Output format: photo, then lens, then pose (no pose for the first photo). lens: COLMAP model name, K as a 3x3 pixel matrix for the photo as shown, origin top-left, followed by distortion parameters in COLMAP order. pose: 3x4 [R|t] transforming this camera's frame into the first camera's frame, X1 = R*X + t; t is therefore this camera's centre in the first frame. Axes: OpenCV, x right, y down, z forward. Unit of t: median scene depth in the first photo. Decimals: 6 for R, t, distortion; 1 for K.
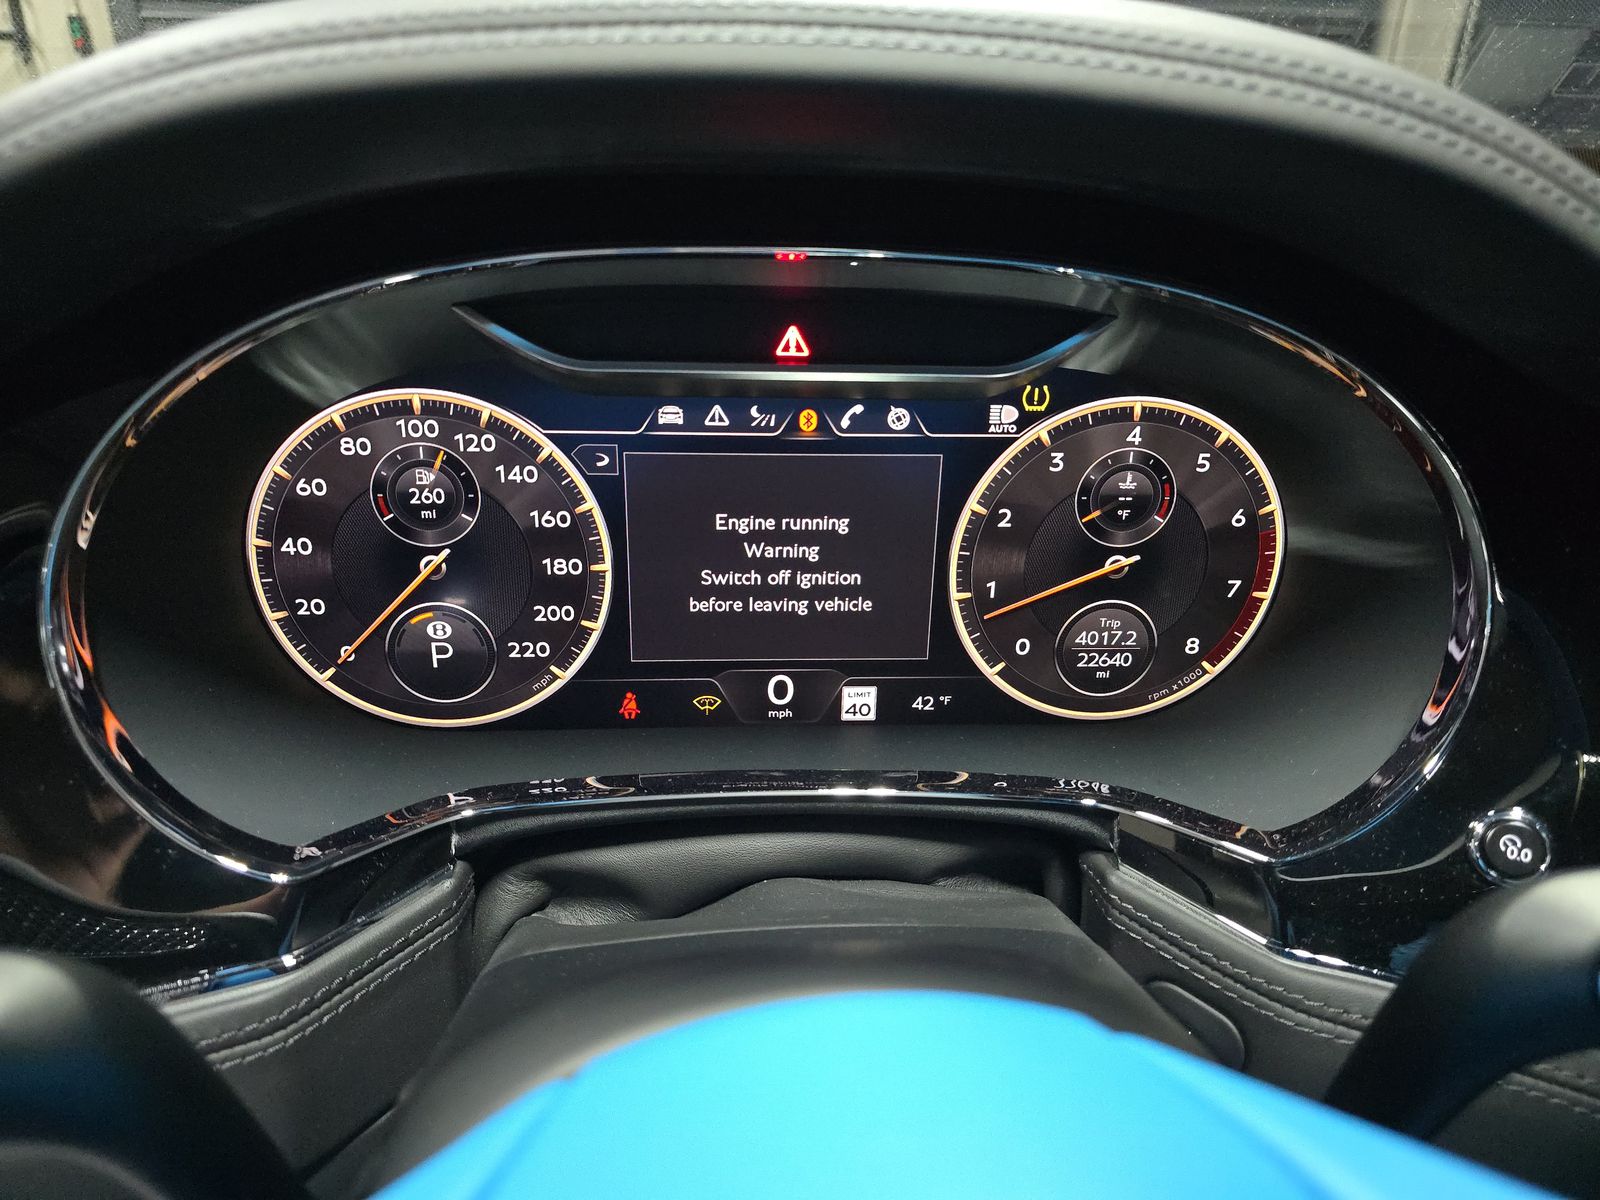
lens RADIAL K [[1093.1, 0, 800.0], [0, 1093.1, 600.0], [0, 0, 1]] dist [0.037833, -0.038314]
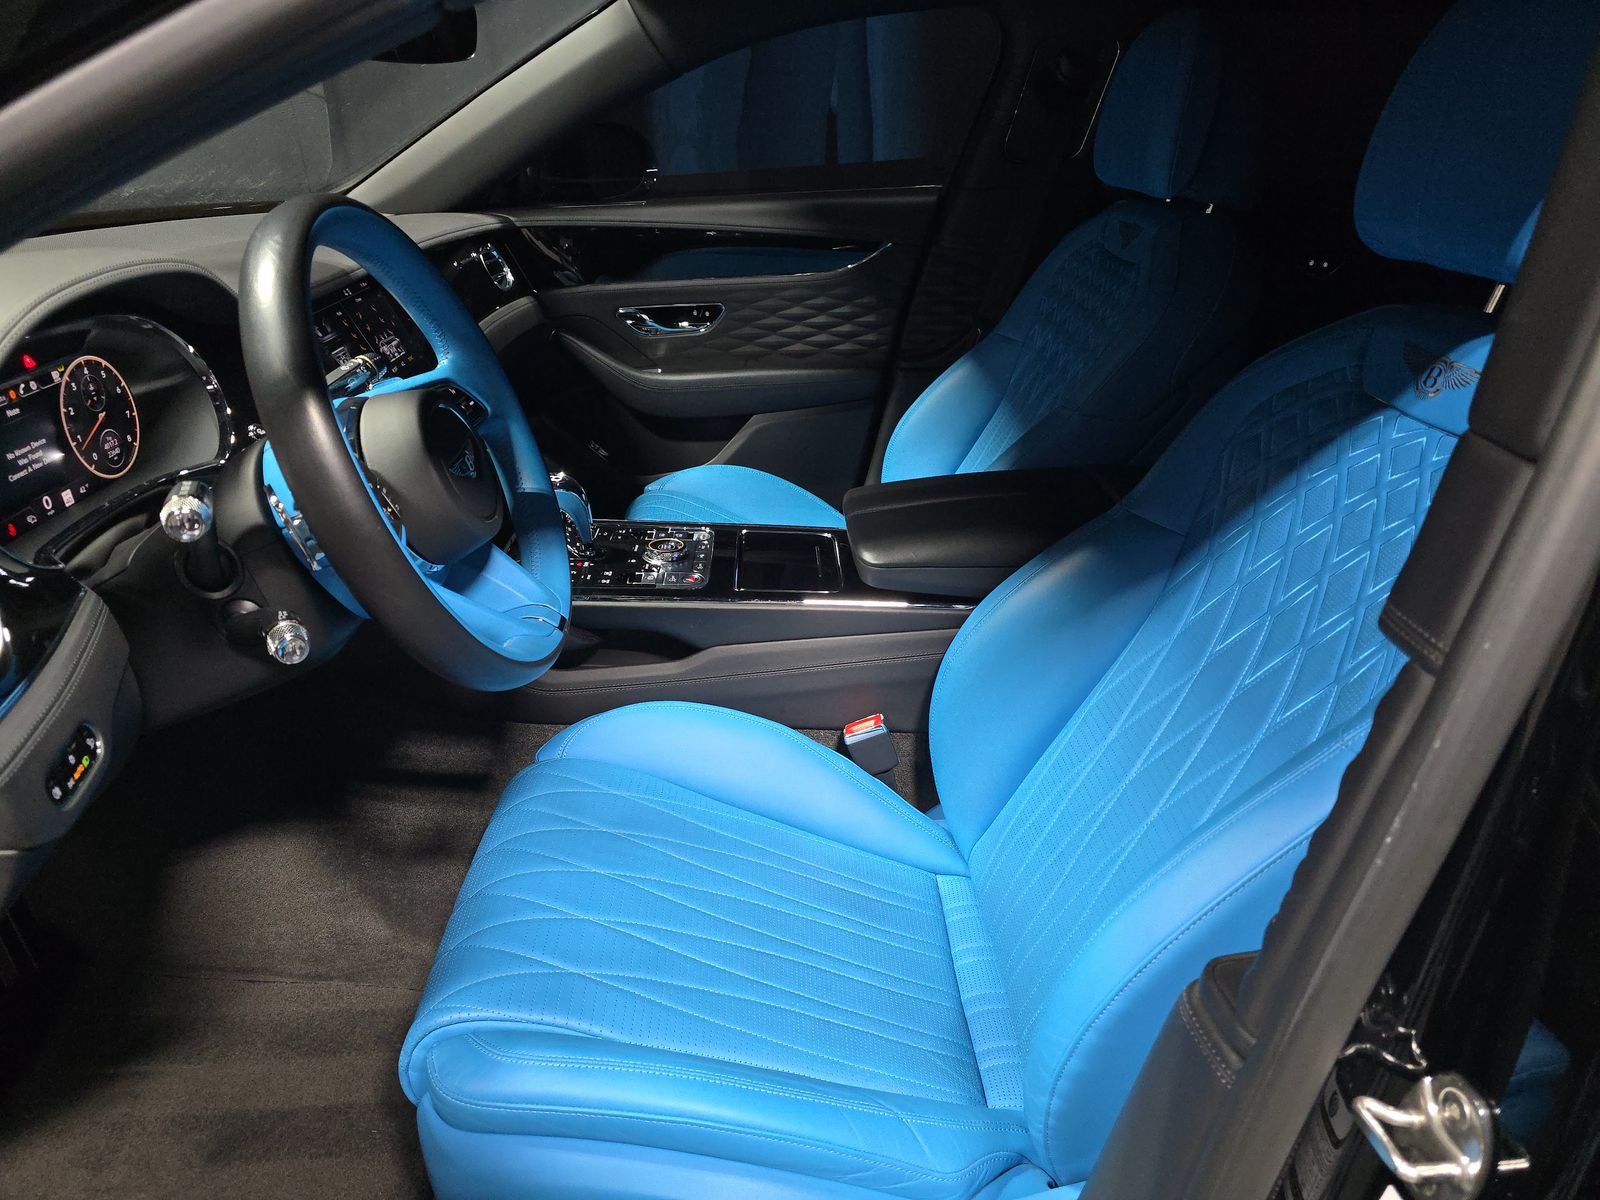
lens RADIAL K [[1093.1, 0, 800.0], [0, 1093.1, 600.0], [0, 0, 1]] dist [0.037833, -0.038314]
pose [[0.042840, -0.440730, 0.896617, -2.467468], [0.412543, 0.825162, 0.385896, 0.002376], [-0.909930, 0.353361, 0.217170, -1.117476]]
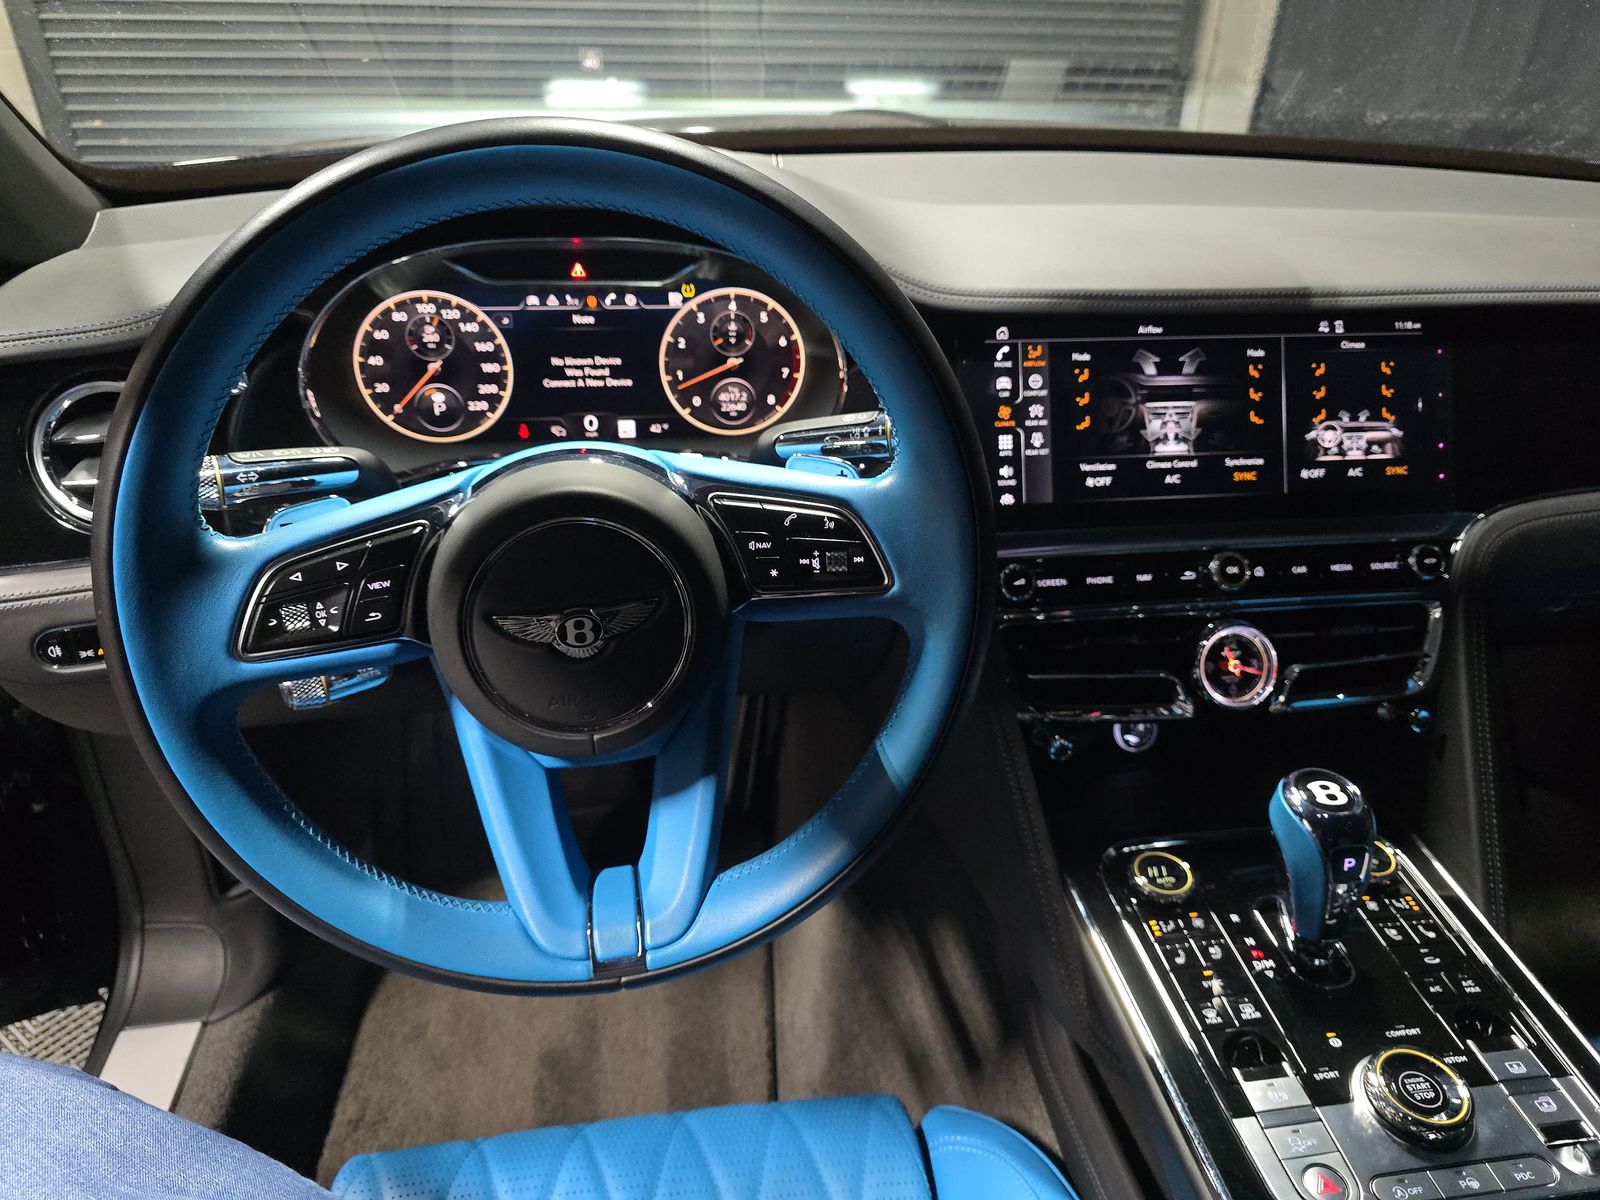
lens RADIAL K [[1093.1, 0, 800.0], [0, 1093.1, 600.0], [0, 0, 1]] dist [0.037833, -0.038314]
pose [[0.996914, -0.039069, 0.068092, 0.262824], [0.031801, 0.993991, 0.104739, 0.238033], [-0.071775, -0.102250, 0.992166, -1.424068]]
